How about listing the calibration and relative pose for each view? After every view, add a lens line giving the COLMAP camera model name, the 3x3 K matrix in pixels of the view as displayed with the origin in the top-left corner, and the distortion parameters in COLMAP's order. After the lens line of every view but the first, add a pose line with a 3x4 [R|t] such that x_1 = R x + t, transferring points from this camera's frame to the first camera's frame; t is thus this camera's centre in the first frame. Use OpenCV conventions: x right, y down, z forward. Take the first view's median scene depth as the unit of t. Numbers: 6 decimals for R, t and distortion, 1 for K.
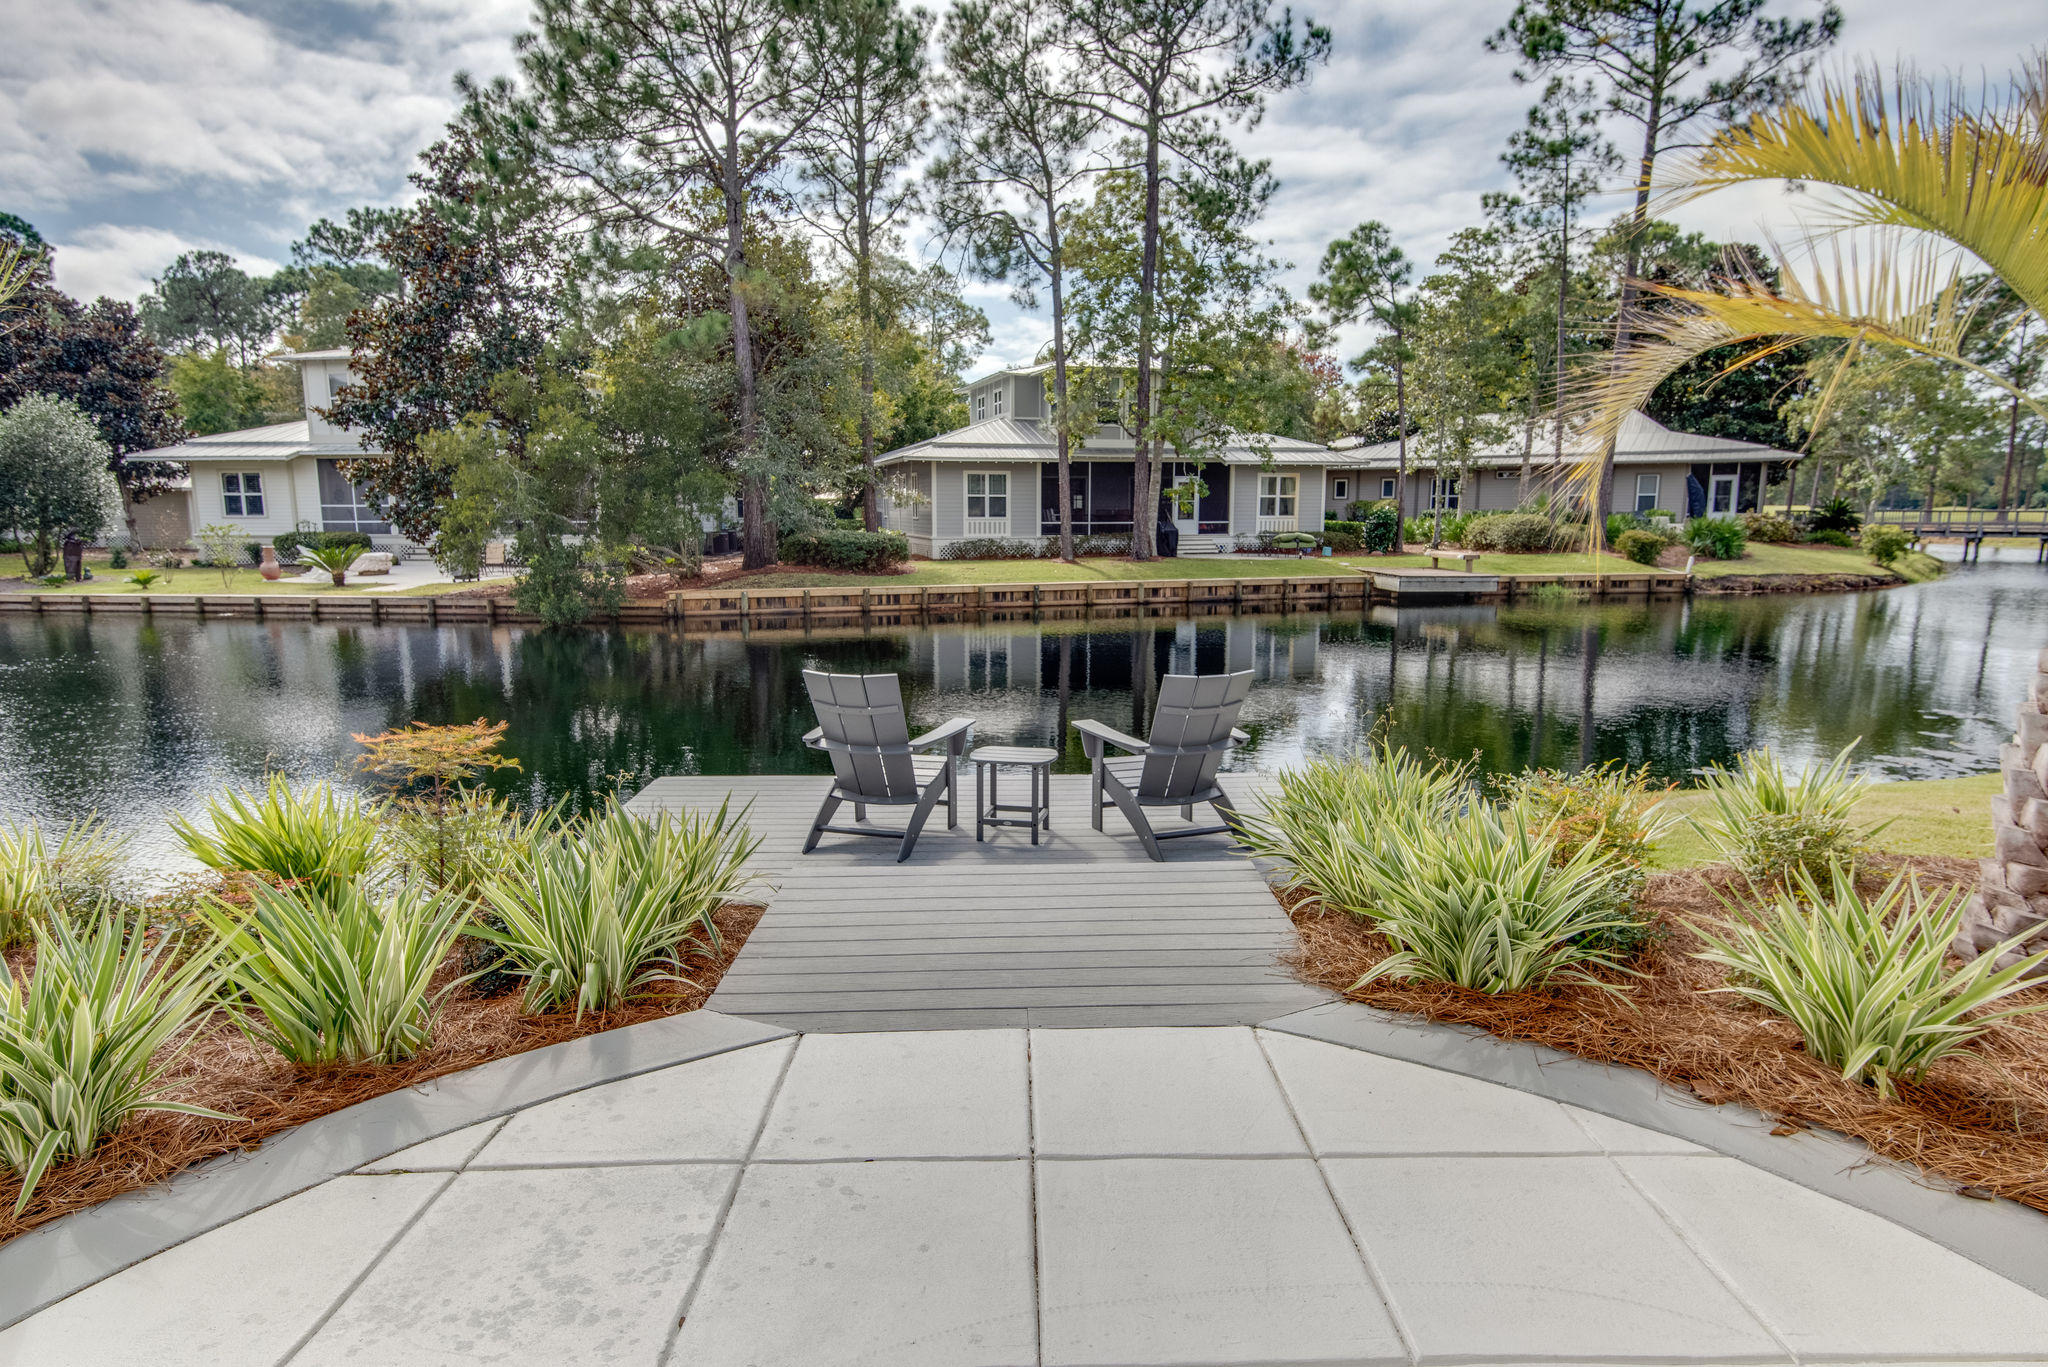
lens RADIAL K [[1186.5, 0, 1026.4], [0, 1186.5, 673.6], [0, 0, 1]] dist [0.020400, -0.001530]
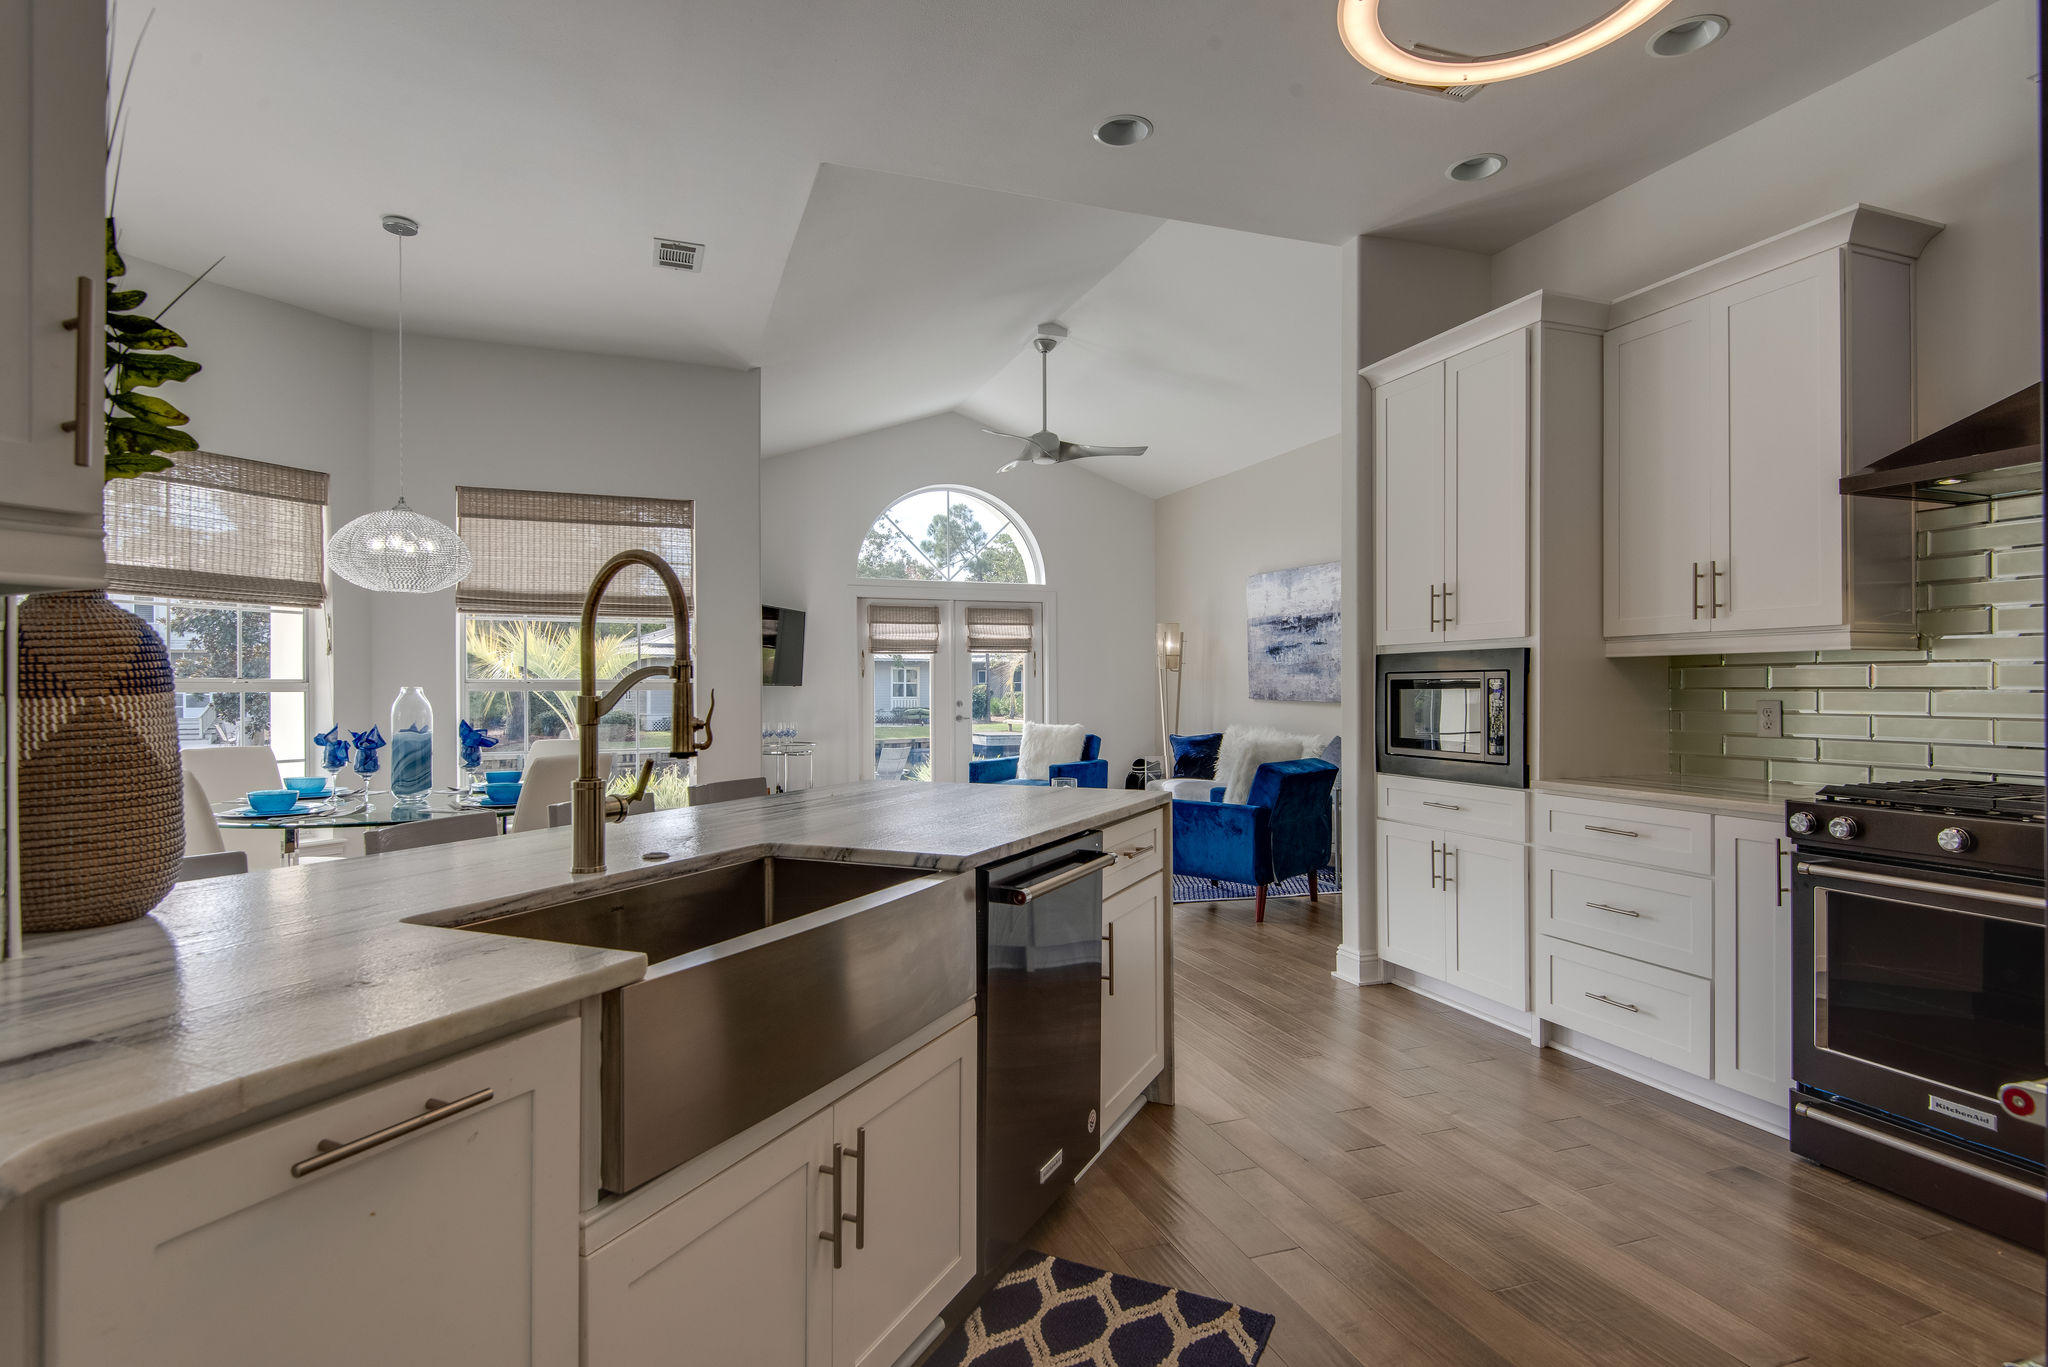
lens RADIAL K [[1056.4, 0, 1028.4], [0, 1056.4, 687.4], [0, 0, 1]] dist [0.000493, -0.000749]
pose [[0.947684, -0.001934, 0.319203, -0.059093], [0.046984, 0.989935, -0.133496, 0.035369], [-0.315733, 0.141509, 0.938237, -0.261087]]
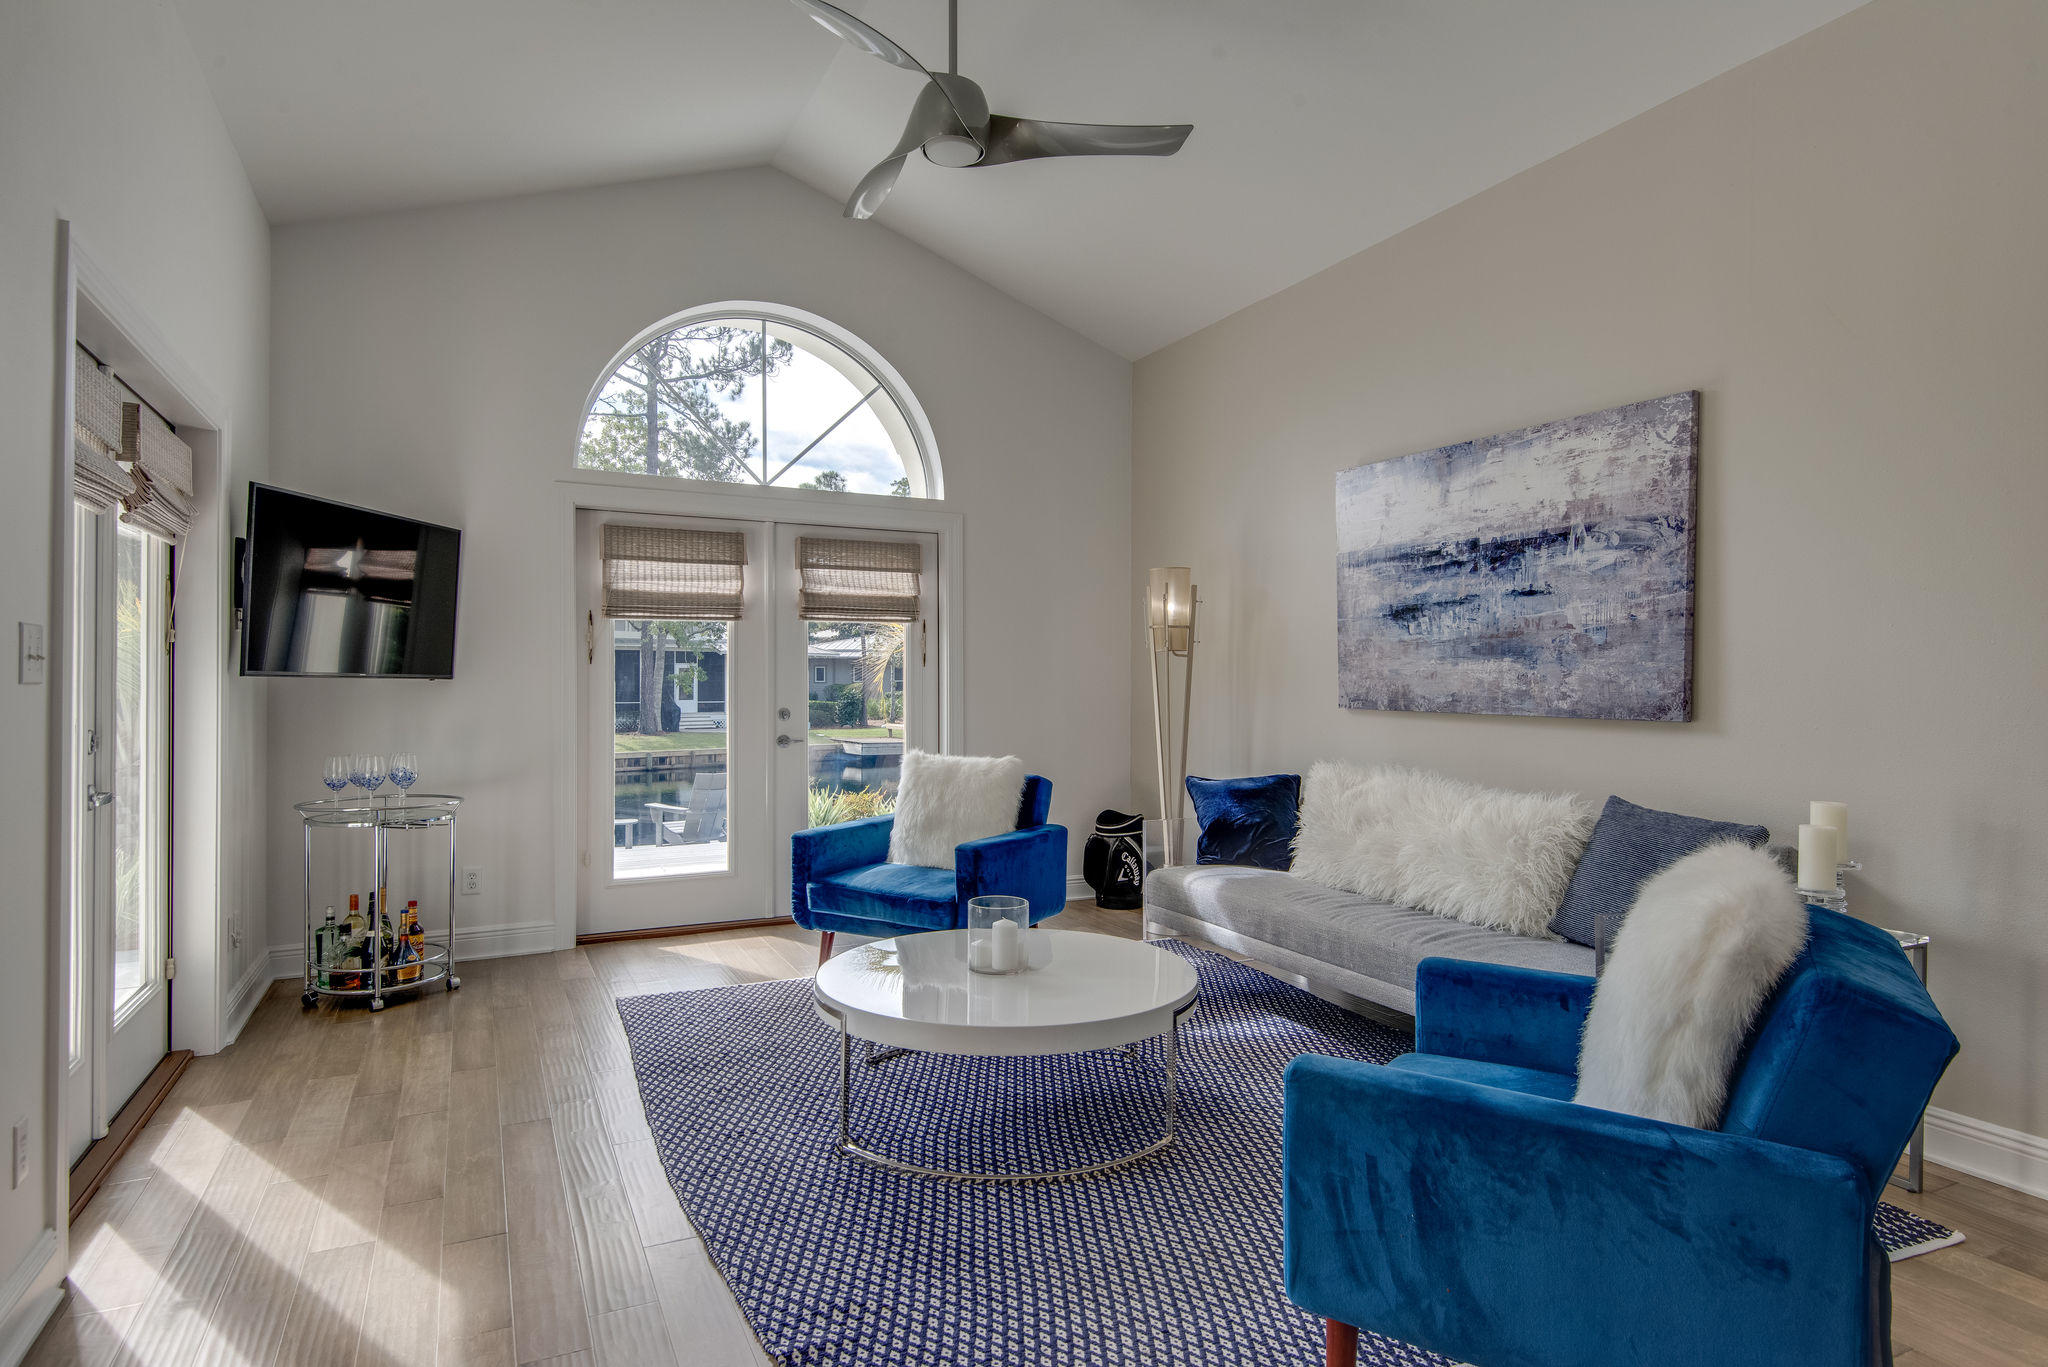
lens RADIAL K [[1146.0, 0, 1051.5], [0, 1146.0, 697.9], [0, 0, 1]] dist [0.003200, -0.000602]
pose [[0.902293, -0.001872, 0.431119, -0.030373], [0.058200, 0.991366, -0.117502, 0.023601], [-0.427177, 0.131112, 0.894611, -0.176642]]
